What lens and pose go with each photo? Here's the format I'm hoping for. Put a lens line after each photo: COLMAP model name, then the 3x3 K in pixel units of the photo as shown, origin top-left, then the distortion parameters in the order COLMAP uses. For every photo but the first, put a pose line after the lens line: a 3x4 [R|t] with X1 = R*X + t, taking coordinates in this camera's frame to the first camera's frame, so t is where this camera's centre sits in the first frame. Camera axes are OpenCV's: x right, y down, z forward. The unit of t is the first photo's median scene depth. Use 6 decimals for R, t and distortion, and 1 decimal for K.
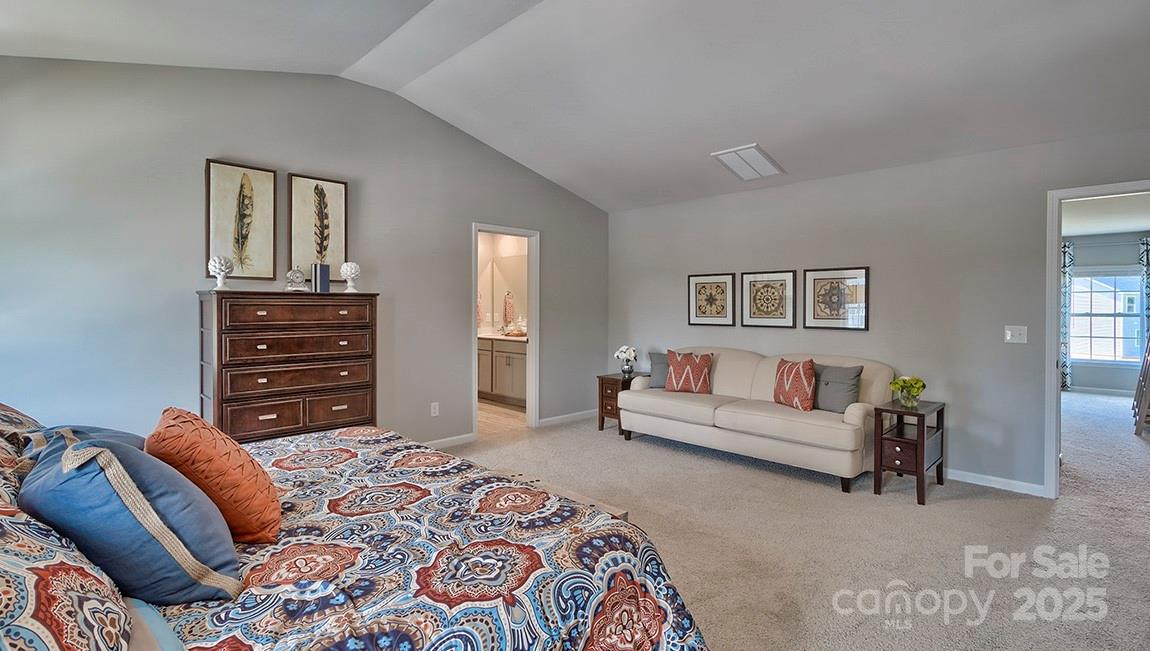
lens RADIAL K [[537.0, 0, 579.2], [0, 537.0, 310.1], [0, 0, 1]] dist [0.003017, 0.000182]
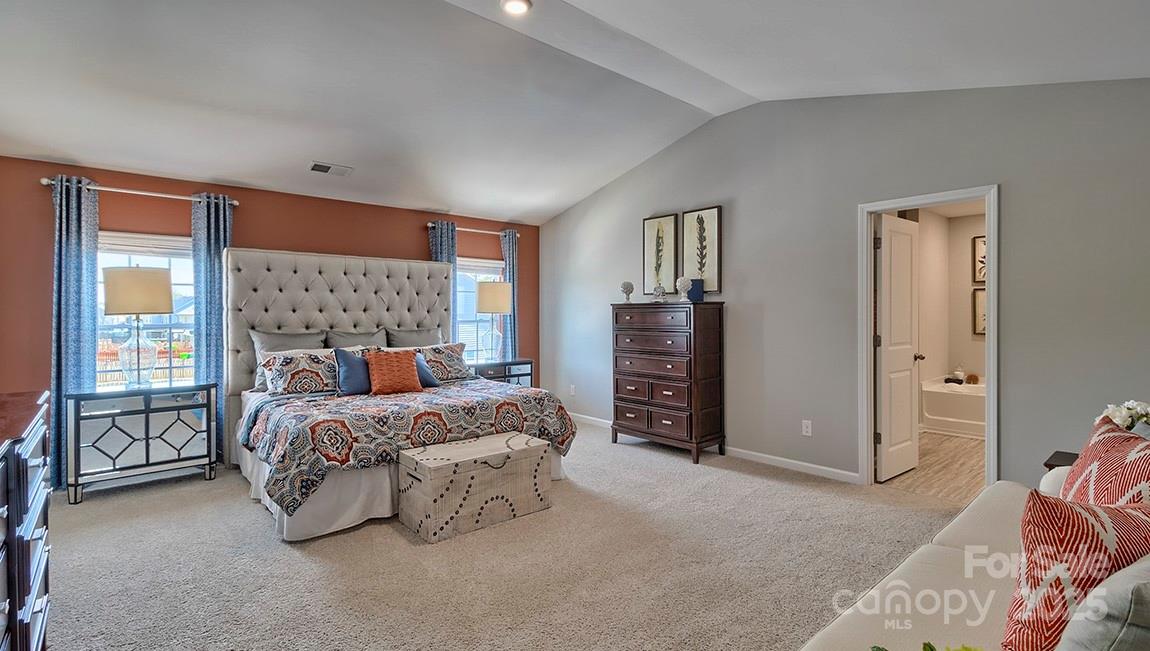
lens RADIAL K [[537.0, 0, 579.2], [0, 537.0, 310.1], [0, 0, 1]] dist [0.003017, 0.000182]
pose [[-0.058433, -0.015456, -0.998172, 0.759476], [-0.007242, 0.999860, -0.015058, 0.006933], [0.998265, 0.006349, -0.058537, 0.794235]]
